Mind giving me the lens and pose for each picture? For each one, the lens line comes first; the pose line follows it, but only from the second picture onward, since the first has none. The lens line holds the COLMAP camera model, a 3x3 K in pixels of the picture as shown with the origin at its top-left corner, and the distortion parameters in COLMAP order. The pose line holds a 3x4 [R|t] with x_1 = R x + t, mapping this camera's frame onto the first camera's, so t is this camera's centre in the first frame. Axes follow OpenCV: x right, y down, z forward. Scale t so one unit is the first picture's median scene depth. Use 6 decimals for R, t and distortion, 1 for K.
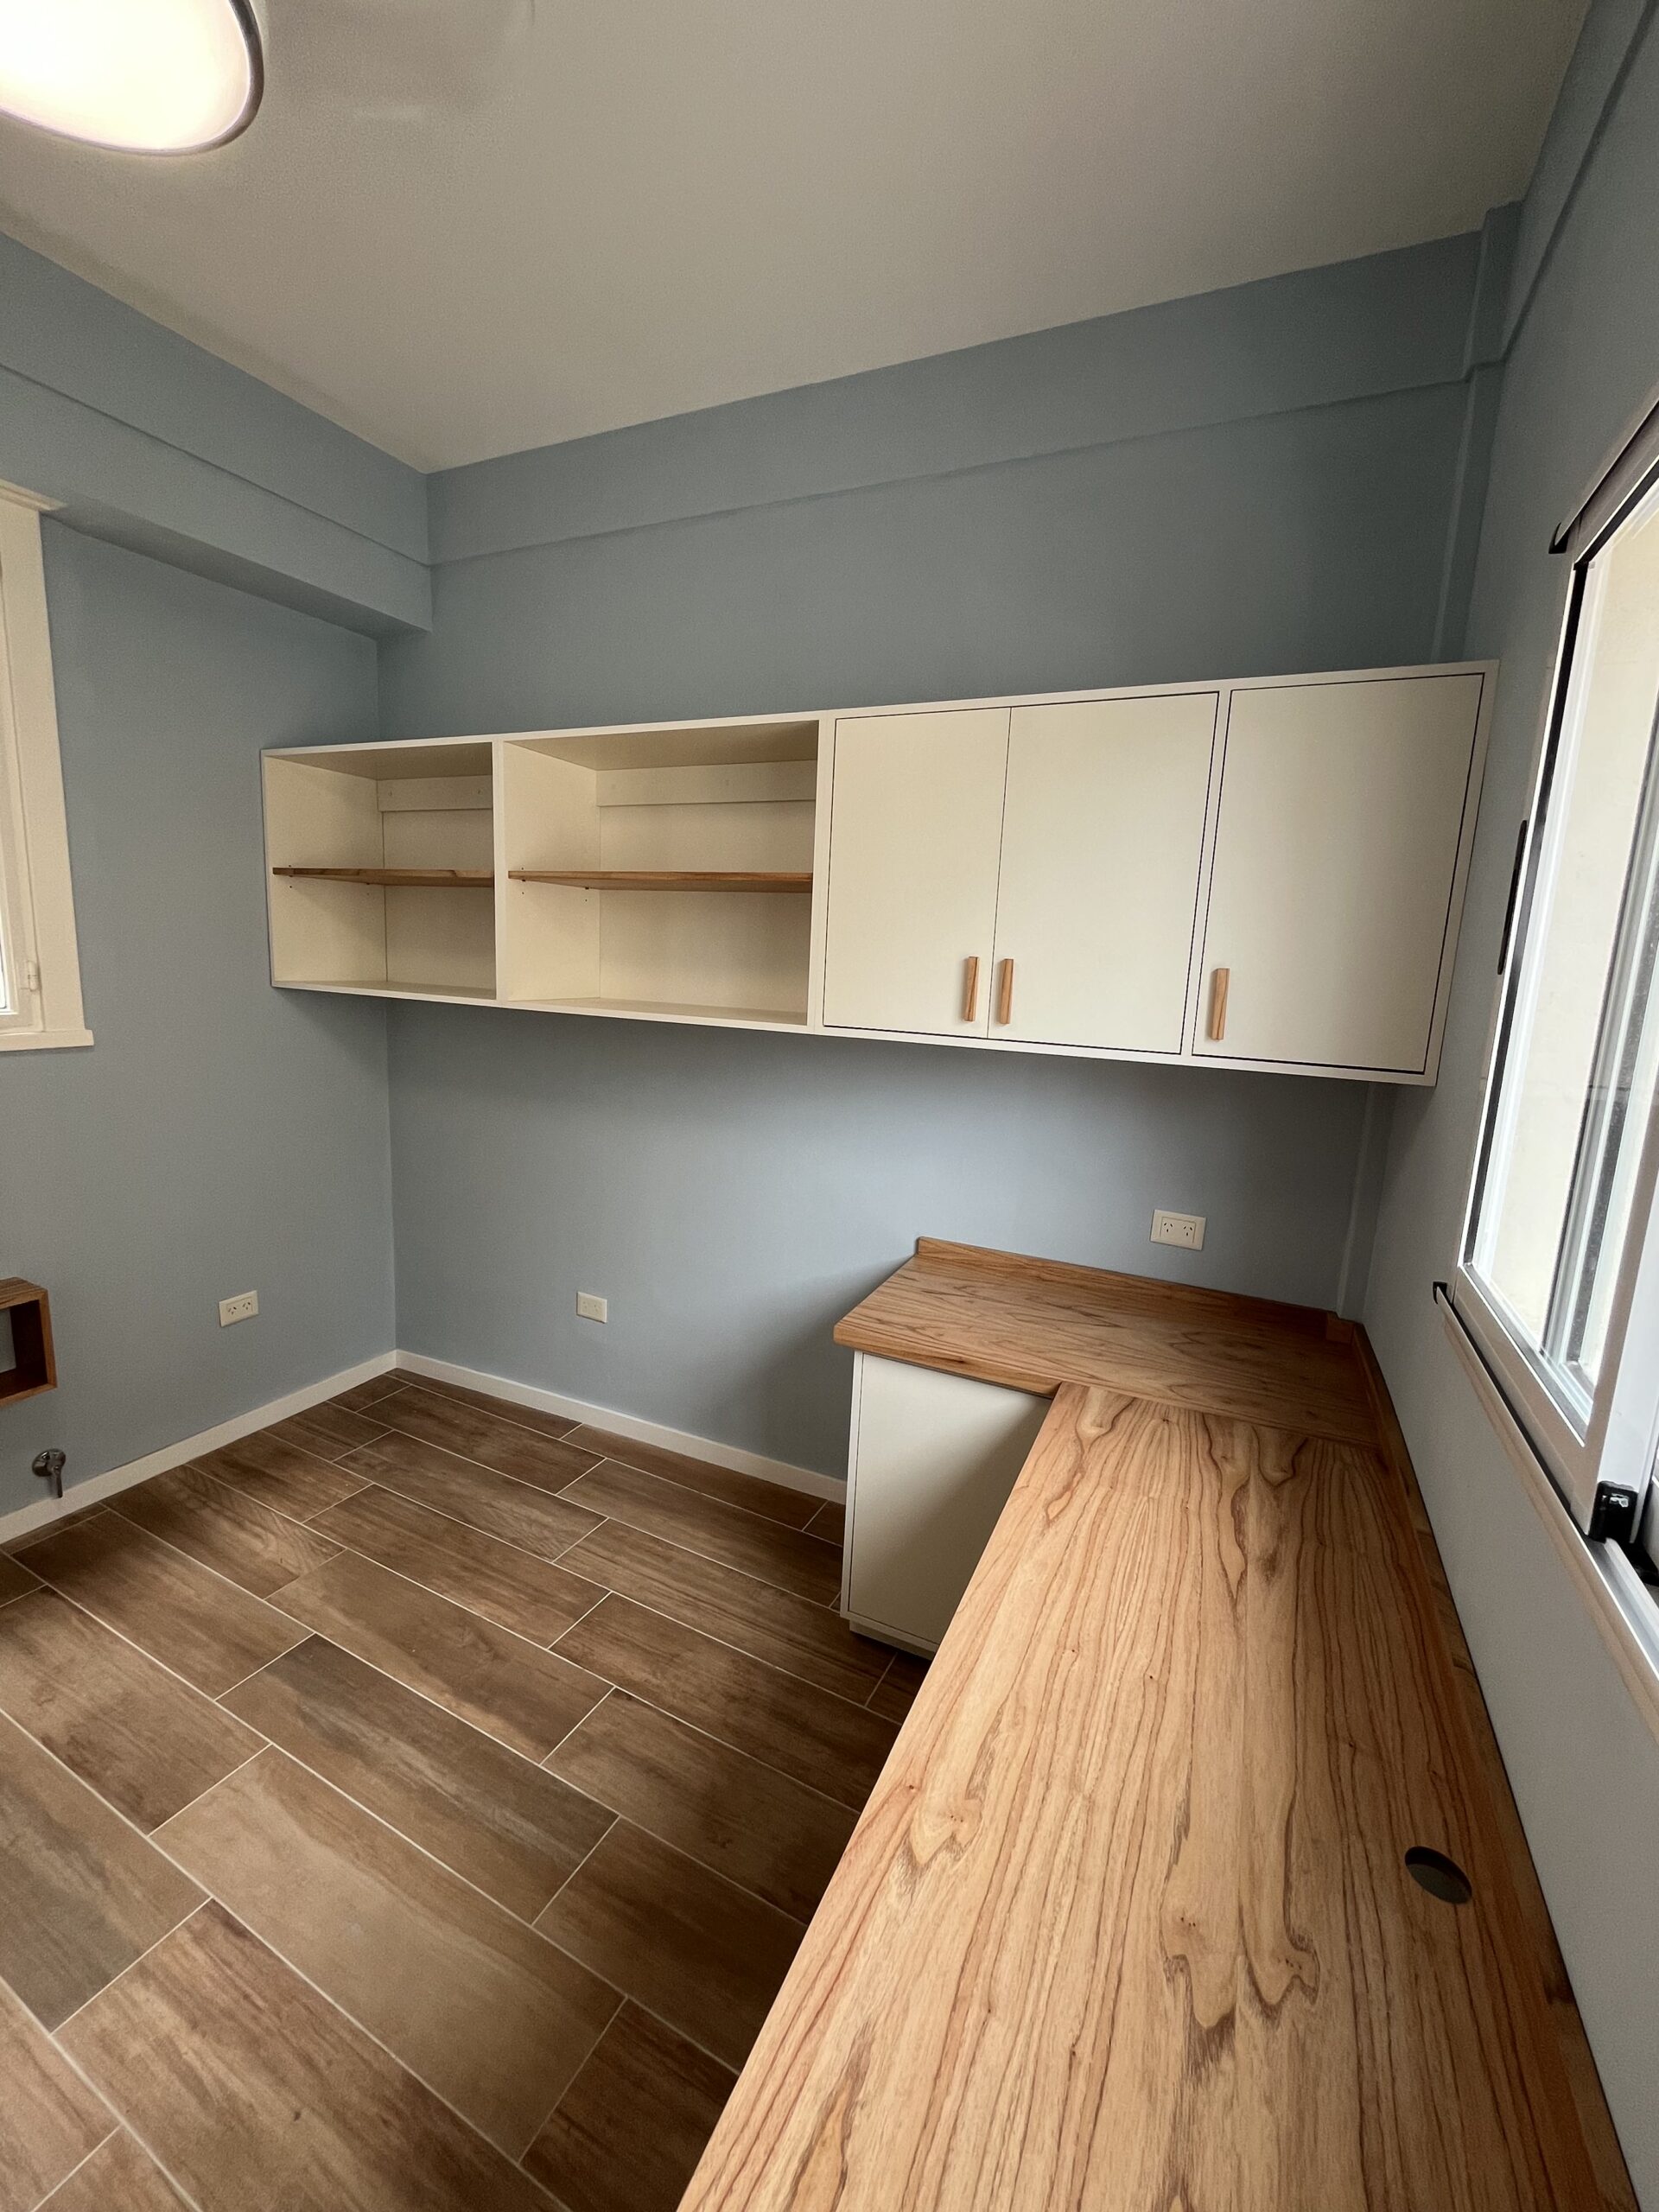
lens RADIAL K [[894.3, 0, 816.8], [0, 894.3, 1100.0], [0, 0, 1]] dist [-0.004103, 0.000108]
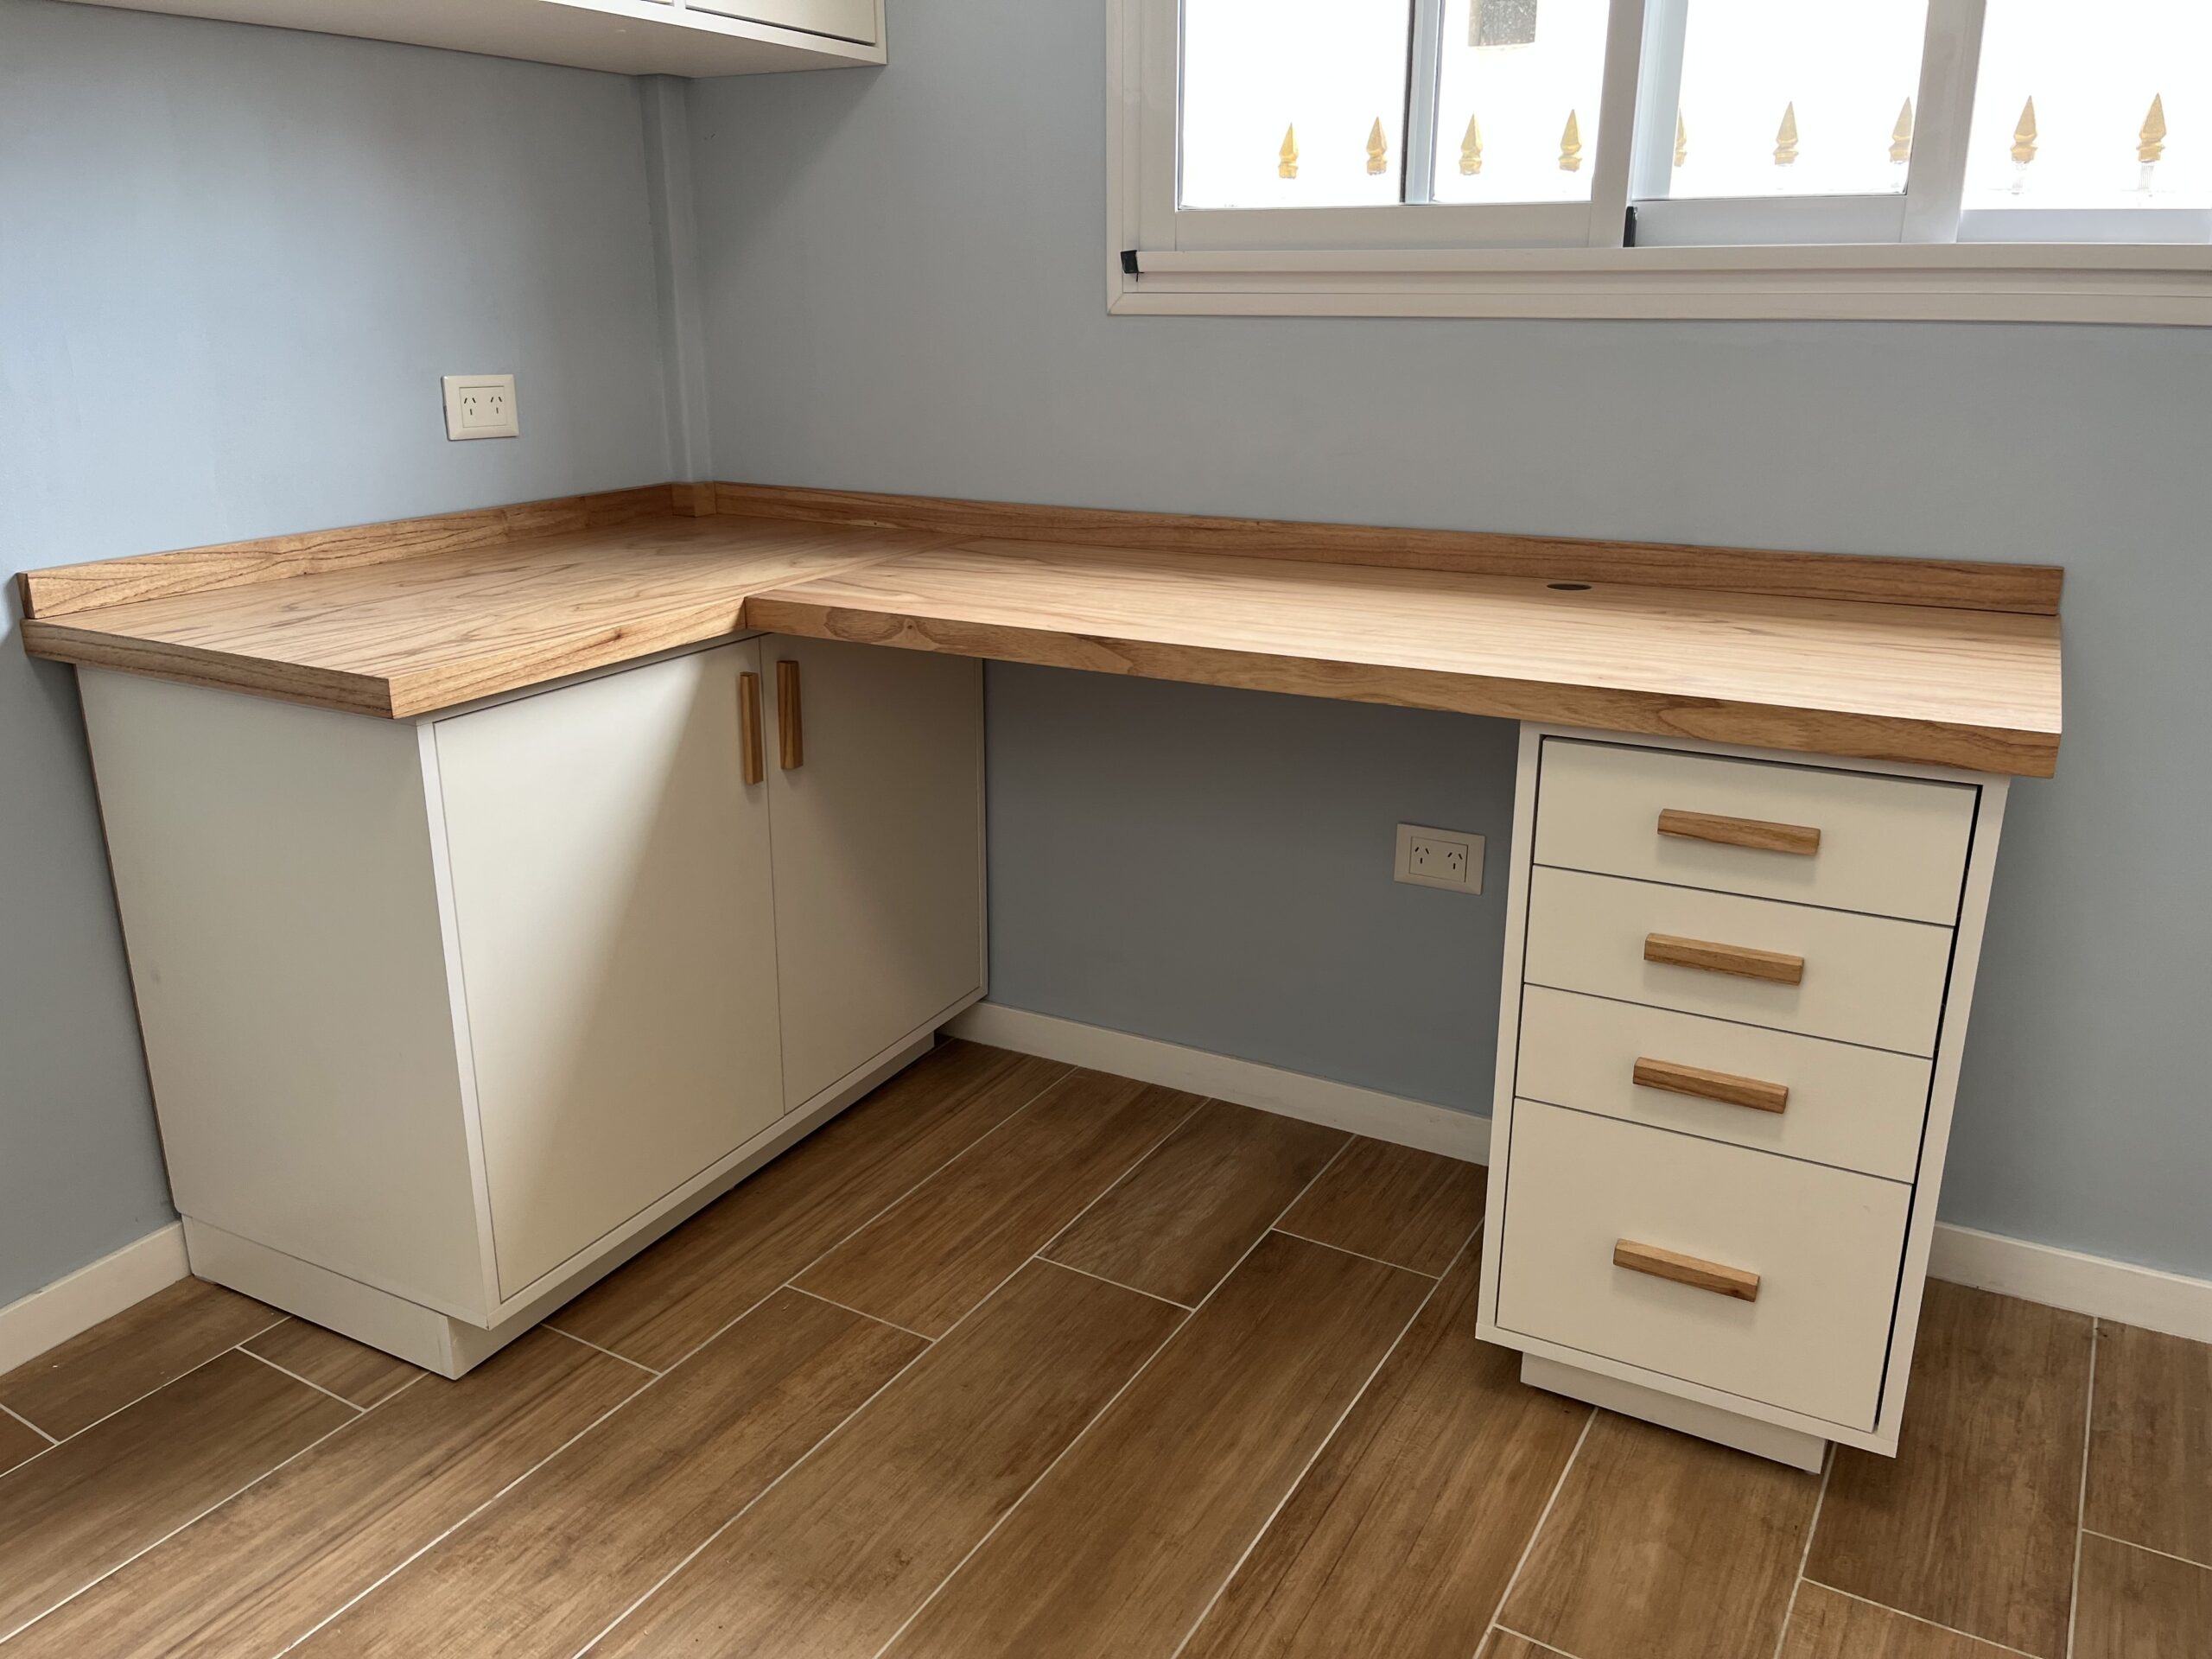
lens RADIAL K [[1686.8, 0, 1104.2], [0, 1686.8, 824.0], [0, 0, 1]] dist [0.027803, -0.037706]
pose [[0.054588, -0.351378, 0.934641, -0.697461], [0.167818, 0.925951, 0.338309, 0.101124], [-0.984306, 0.138381, 0.109513, 0.578588]]
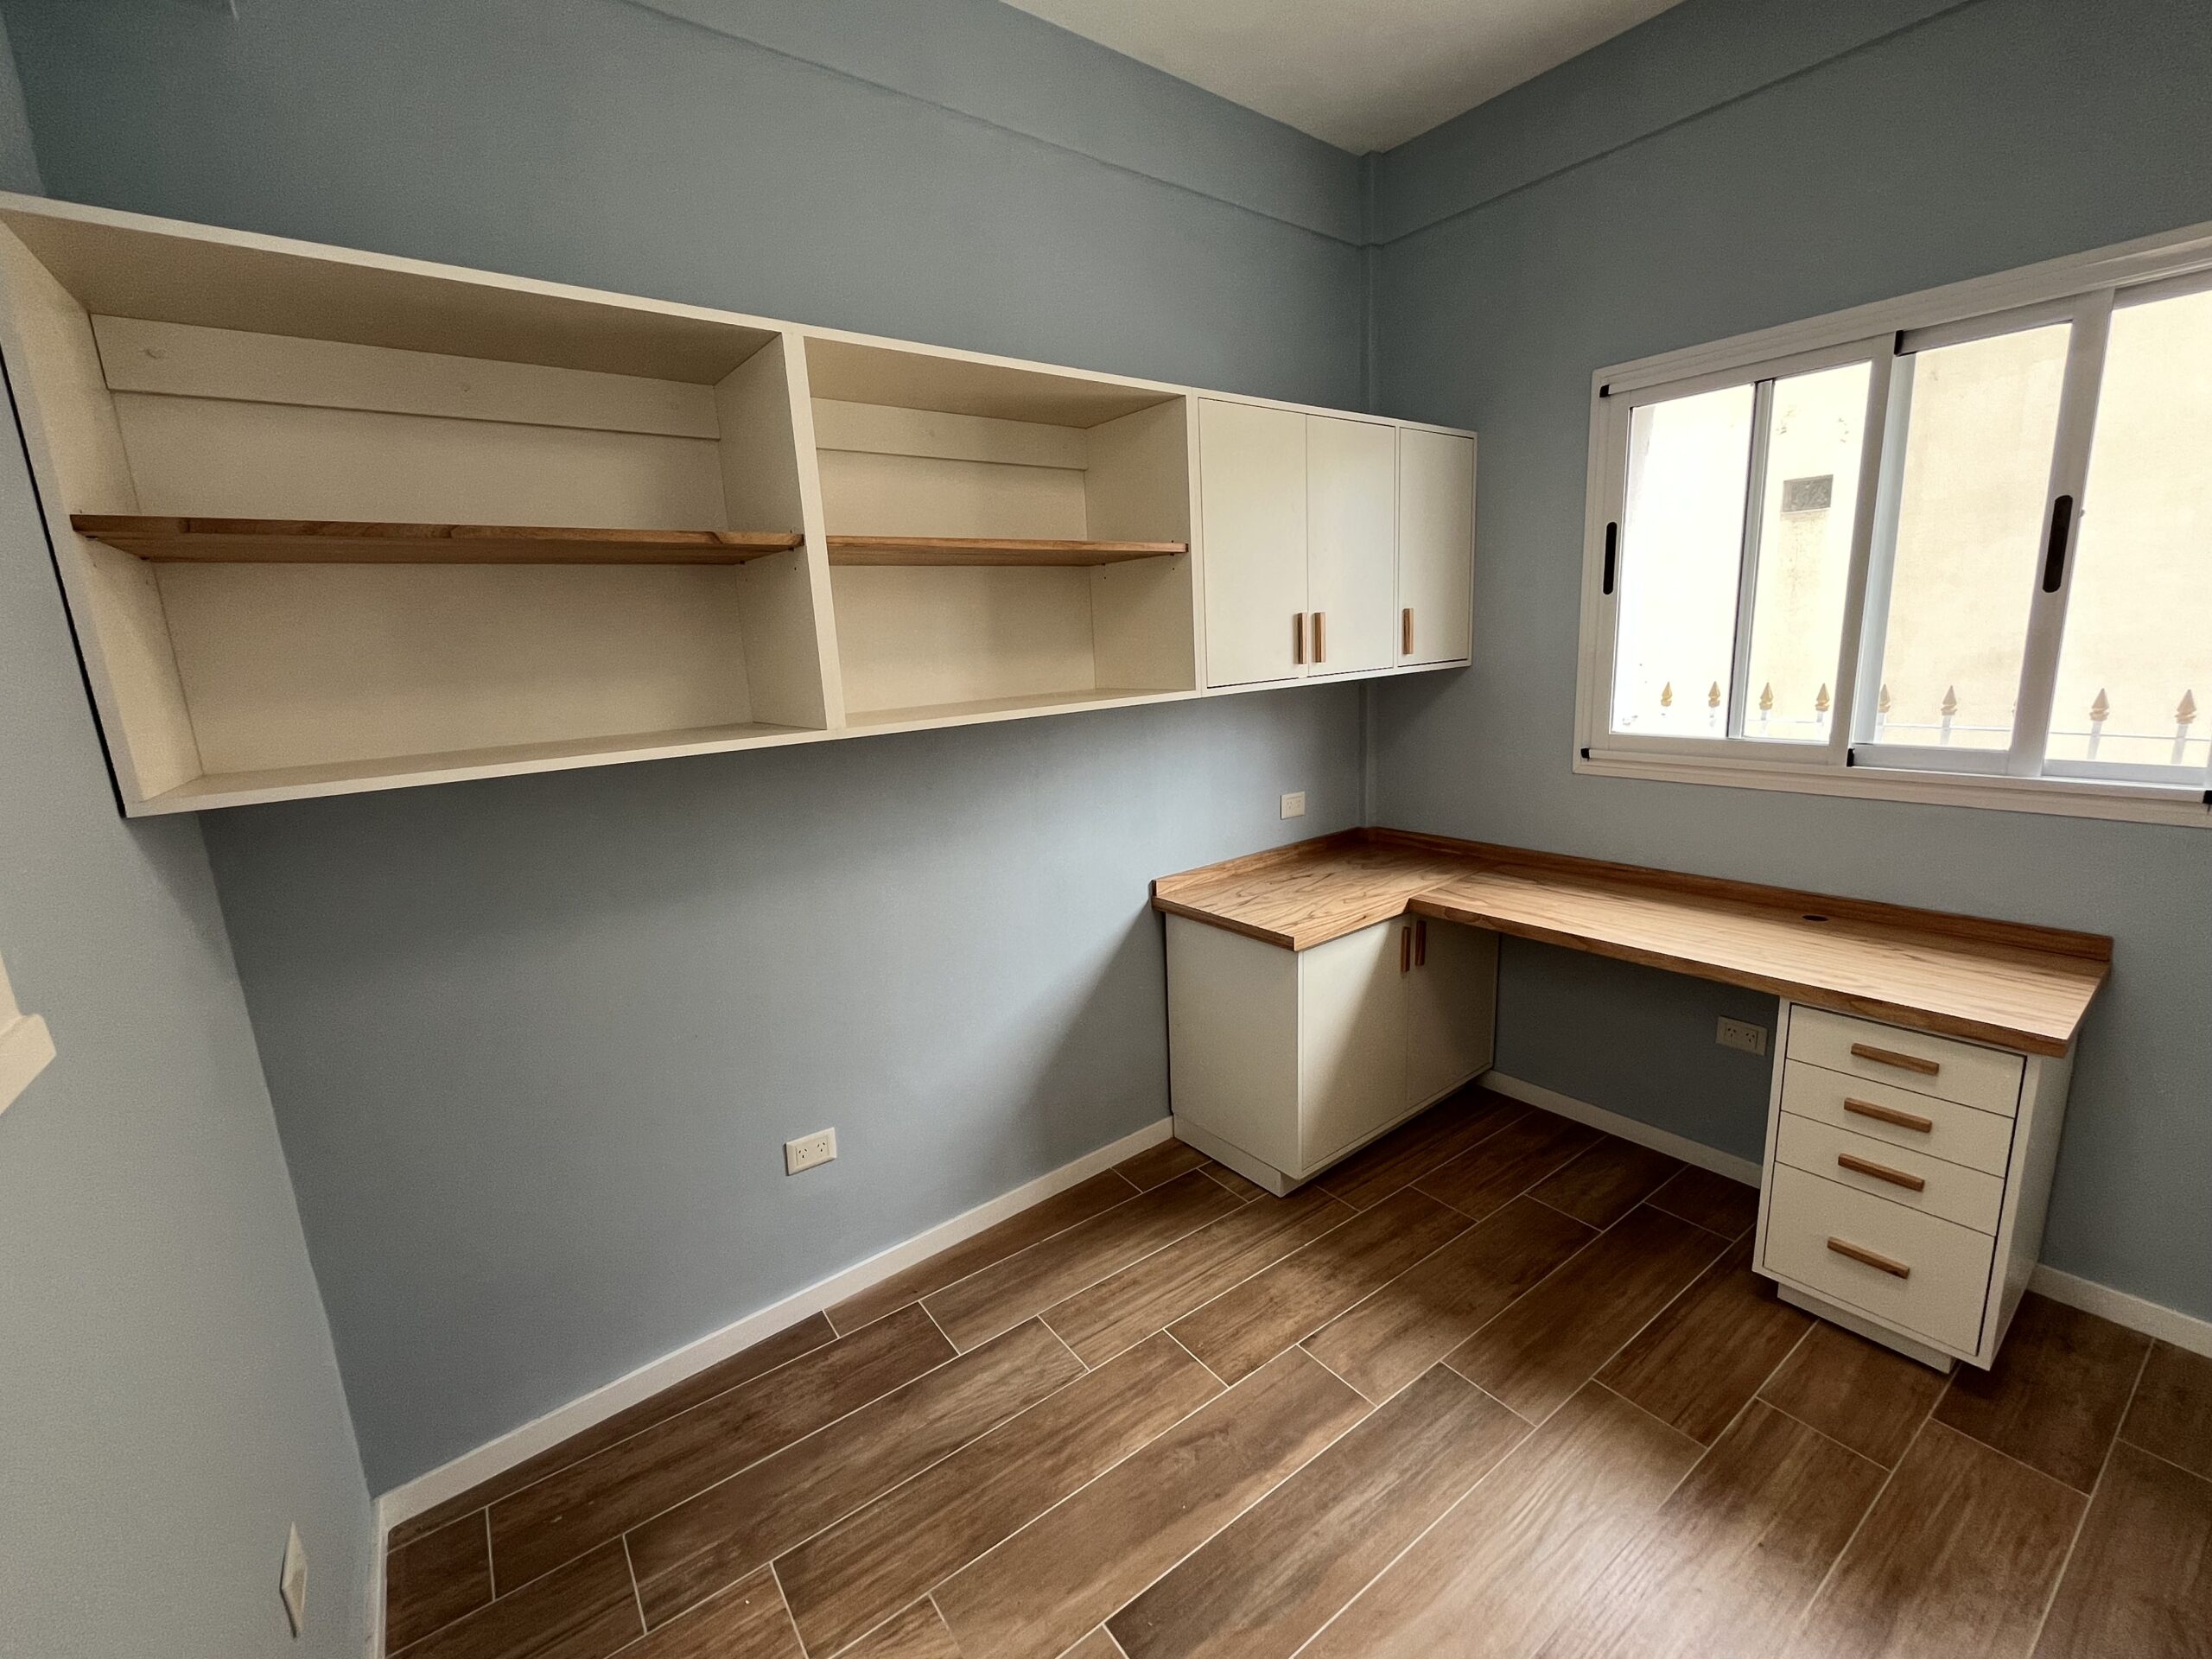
lens RADIAL K [[935.0, 0, 1100.9], [0, 935.0, 832.8], [0, 0, 1]] dist [-0.003713, -0.000065]
pose [[0.453659, -0.251838, 0.854852, -1.067148], [0.218473, 0.961397, 0.167285, -0.132935], [-0.863981, 0.110872, 0.491166, 0.585366]]
